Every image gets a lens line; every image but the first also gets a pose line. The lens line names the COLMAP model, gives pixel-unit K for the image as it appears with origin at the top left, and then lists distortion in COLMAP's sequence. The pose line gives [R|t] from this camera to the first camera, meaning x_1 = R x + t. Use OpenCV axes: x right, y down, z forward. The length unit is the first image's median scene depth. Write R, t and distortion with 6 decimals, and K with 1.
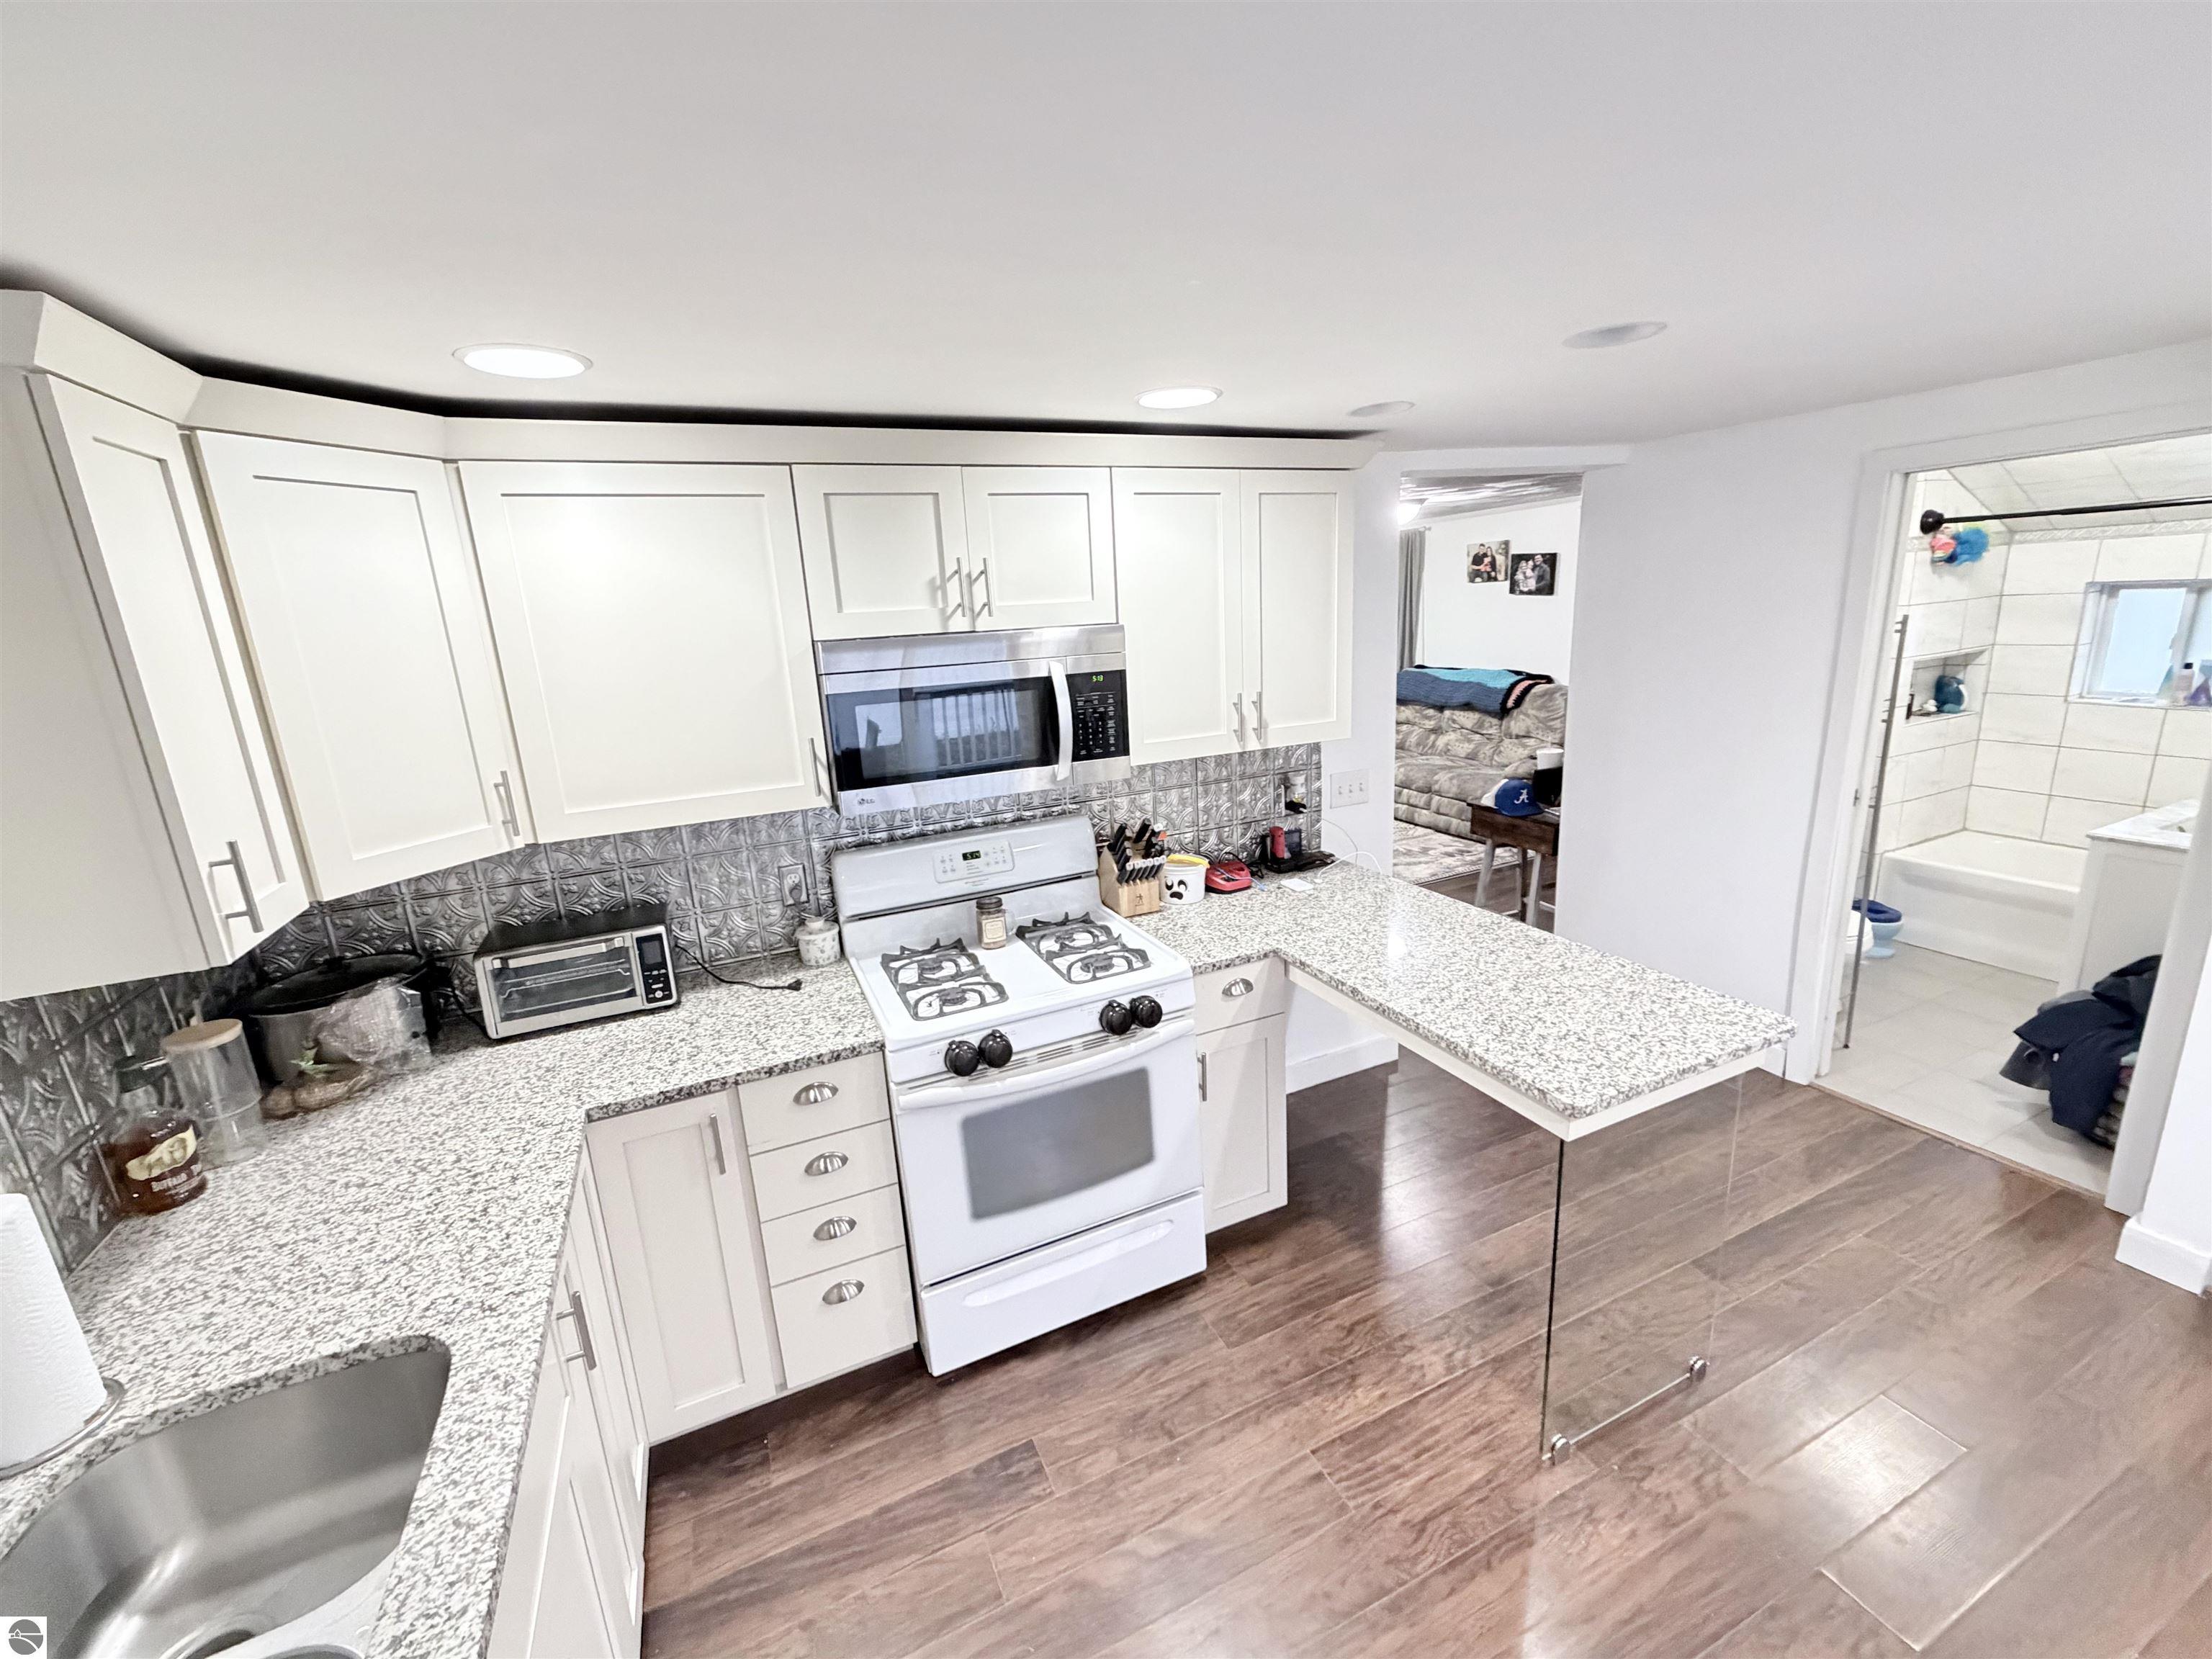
lens RADIAL K [[894.8, 0, 1106.0], [0, 894.8, 829.5], [0, 0, 1]] dist [0.000750, -0.000316]
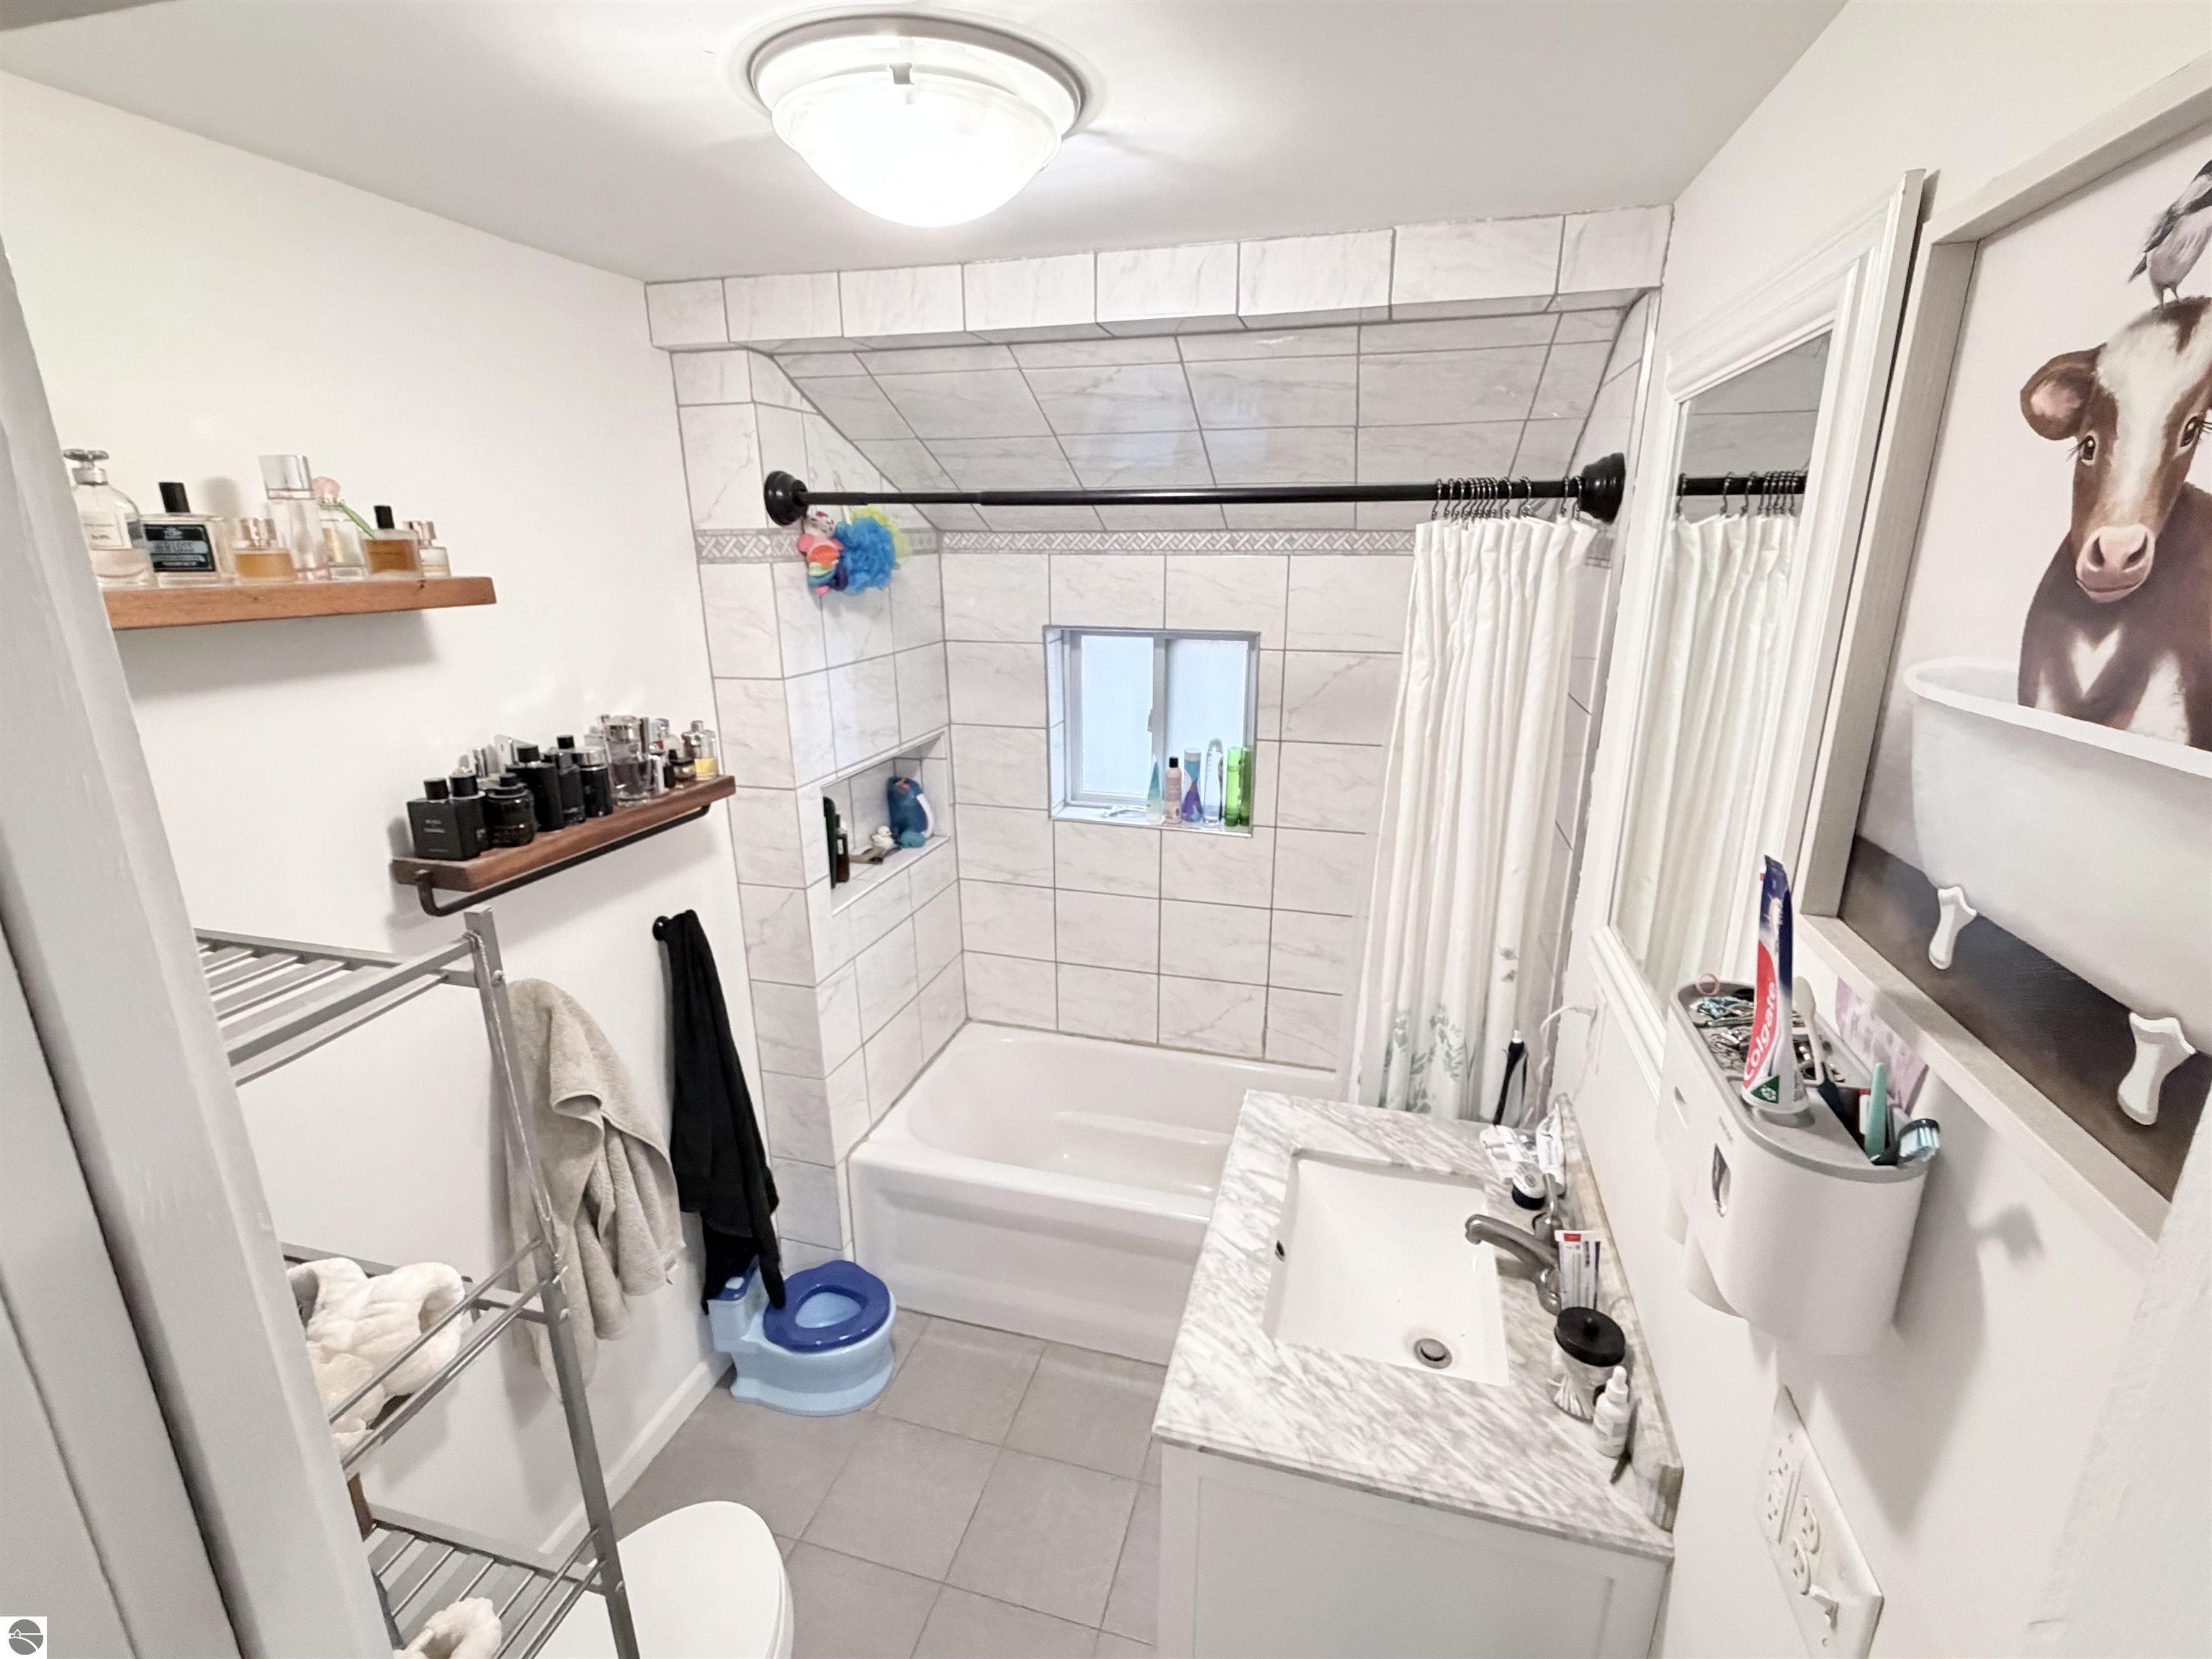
lens RADIAL K [[1009.4, 0, 1106.0], [0, 1009.4, 829.5], [0, 0, 1]] dist [-0.001137, 0.000341]
pose [[0.648791, -0.156804, 0.744636, 0.614387], [0.149781, 0.985711, 0.077067, -0.191374], [-0.746080, 0.061532, 0.663007, 0.543802]]
